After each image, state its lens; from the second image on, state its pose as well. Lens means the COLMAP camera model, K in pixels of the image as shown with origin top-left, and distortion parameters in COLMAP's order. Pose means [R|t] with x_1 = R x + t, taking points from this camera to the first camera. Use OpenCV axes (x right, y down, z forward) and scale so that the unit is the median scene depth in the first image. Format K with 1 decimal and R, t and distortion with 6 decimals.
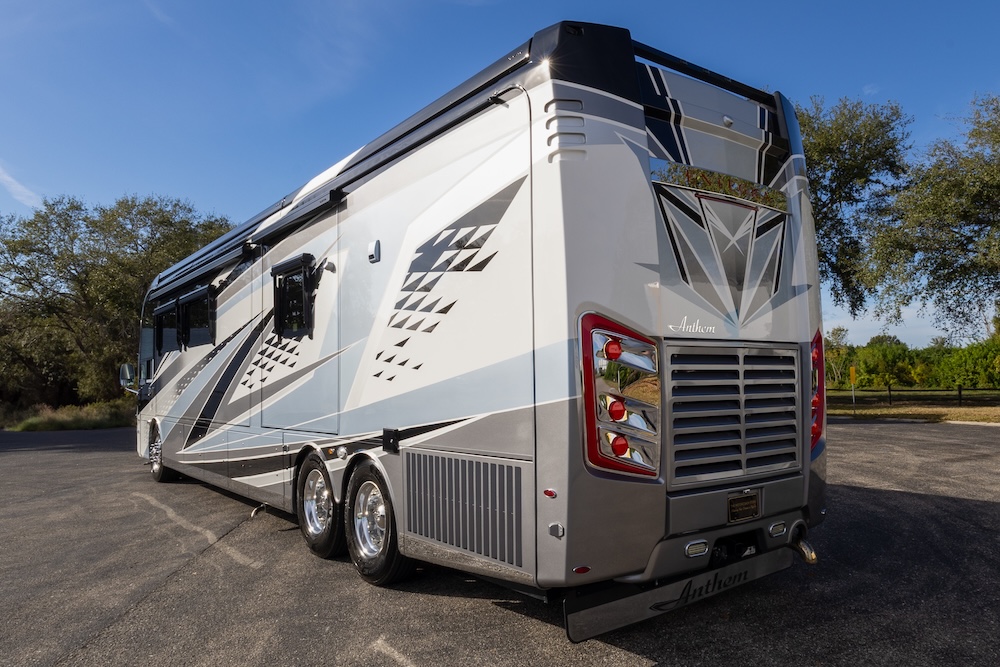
lens RADIAL K [[717.4, 0, 502.6], [0, 717.4, 326.0], [0, 0, 1]] dist [0.020604, -0.009243]
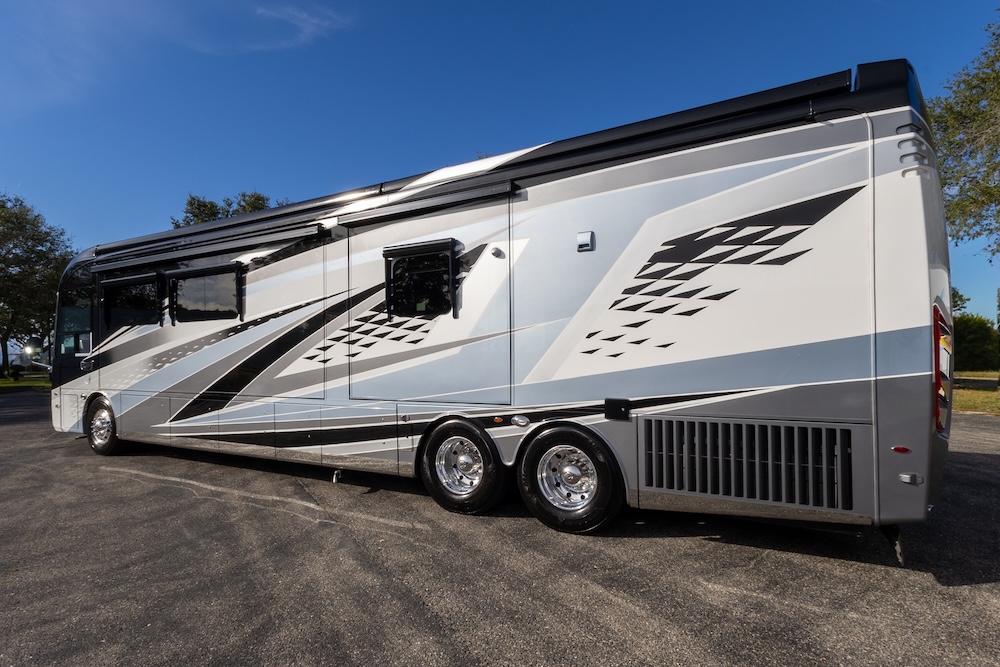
lens RADIAL K [[543.8, 0, 457.0], [0, 543.8, 349.4], [0, 0, 1]] dist [0.021691, -0.000029]
pose [[0.932345, 0.016956, 0.361172, -0.676896], [-0.037503, 0.998047, 0.049957, 0.029281], [-0.359619, -0.060122, 0.931160, 0.276295]]
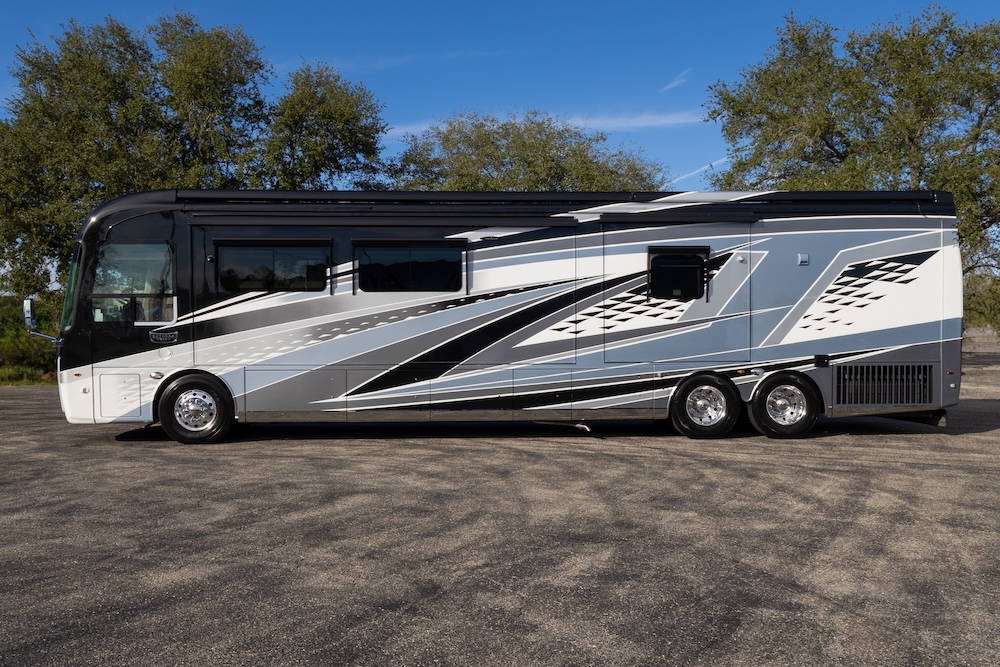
lens RADIAL K [[834.8, 0, 499.6], [0, 834.8, 340.3], [0, 0, 1]] dist [0.017378, 0.011555]
pose [[0.588537, 0.010195, 0.808406, -2.389107], [-0.071841, 0.996624, 0.039733, 0.073249], [-0.805272, -0.081461, 0.587283, 0.358831]]
